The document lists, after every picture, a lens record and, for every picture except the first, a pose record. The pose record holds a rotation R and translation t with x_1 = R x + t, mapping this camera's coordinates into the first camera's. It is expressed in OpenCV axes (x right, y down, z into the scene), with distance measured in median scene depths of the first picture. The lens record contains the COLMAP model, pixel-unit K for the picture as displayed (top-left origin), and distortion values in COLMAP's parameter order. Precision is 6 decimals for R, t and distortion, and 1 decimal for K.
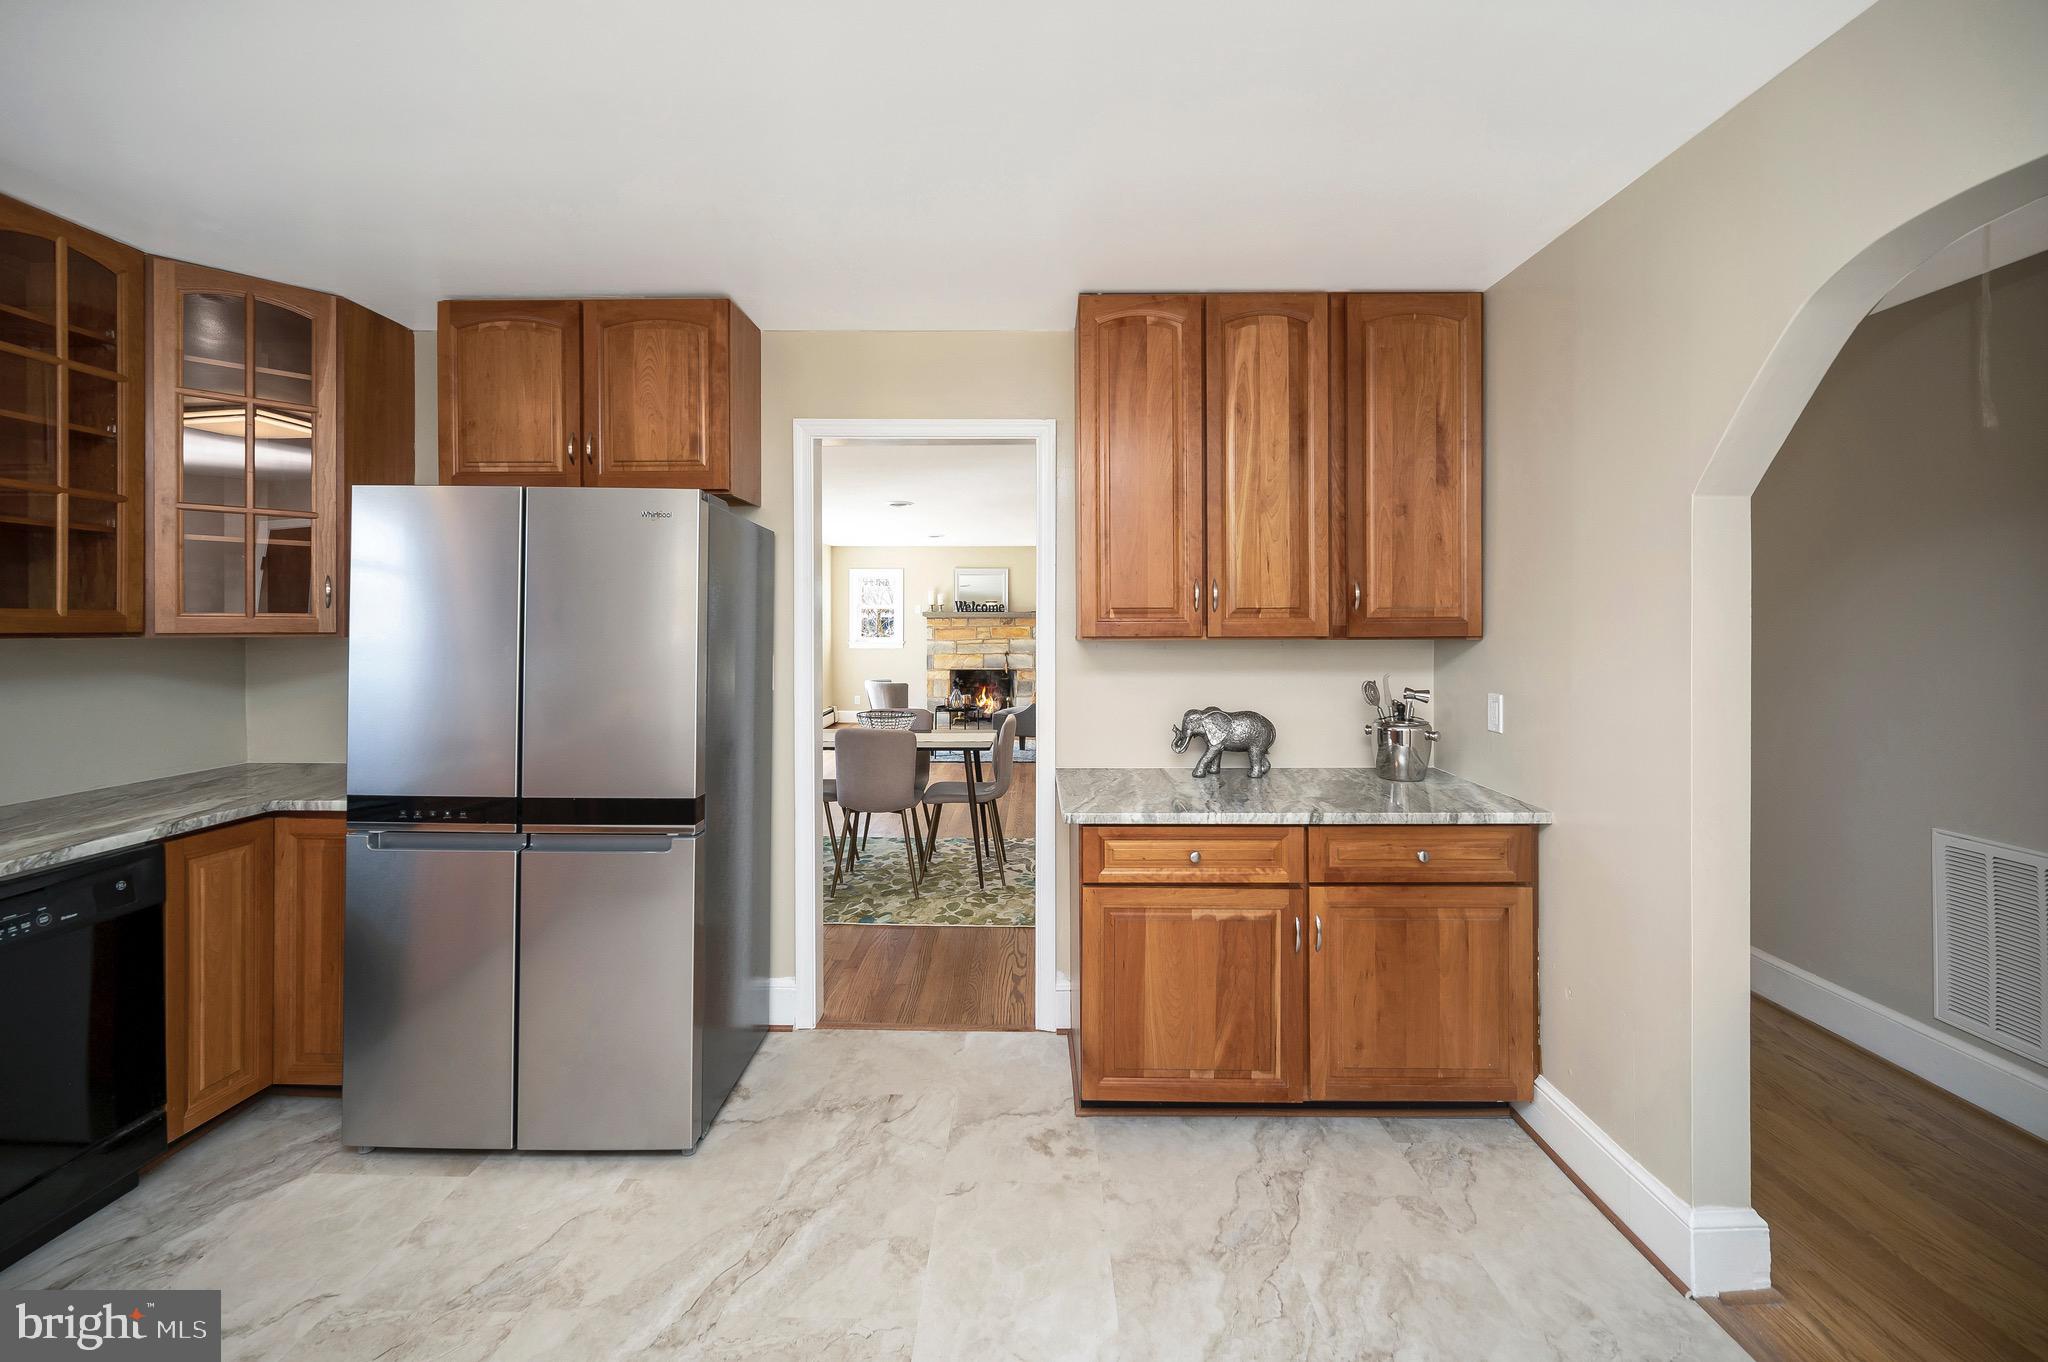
lens RADIAL K [[822.9, 0, 1021.0], [0, 822.9, 632.4], [0, 0, 1]] dist [-0.001721, 0.000121]
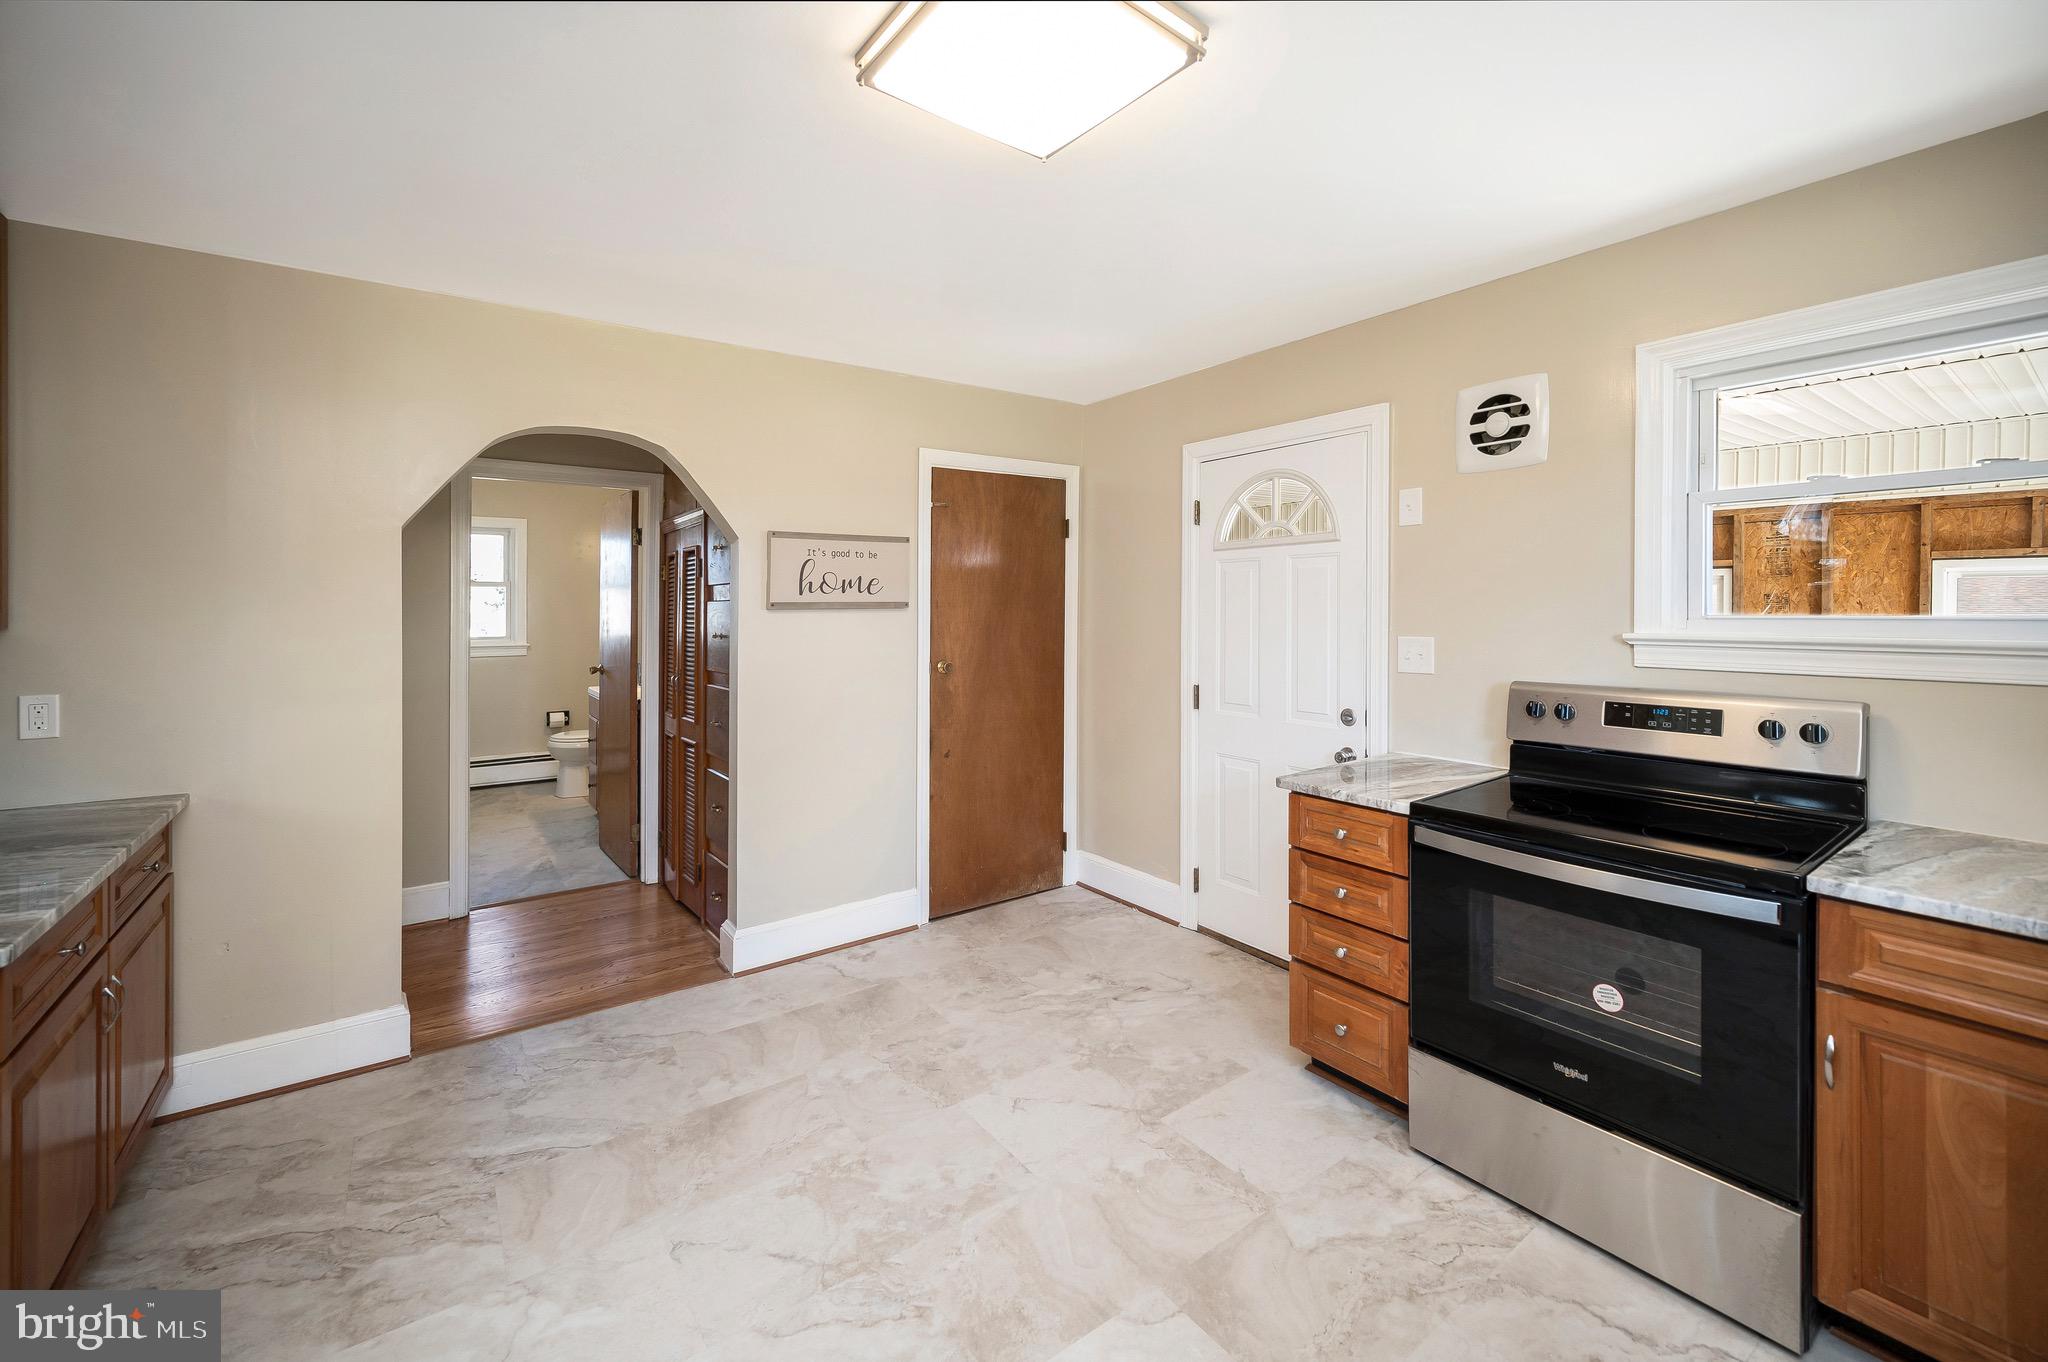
lens RADIAL K [[822.9, 0, 1020.3], [0, 822.9, 622.1], [0, 0, 1]] dist [-0.001721, 0.000121]
pose [[-0.609079, -0.010522, 0.793040, -0.743255], [0.011194, 0.999698, 0.021861, -0.011831], [-0.793031, 0.022193, -0.608777, 0.704046]]
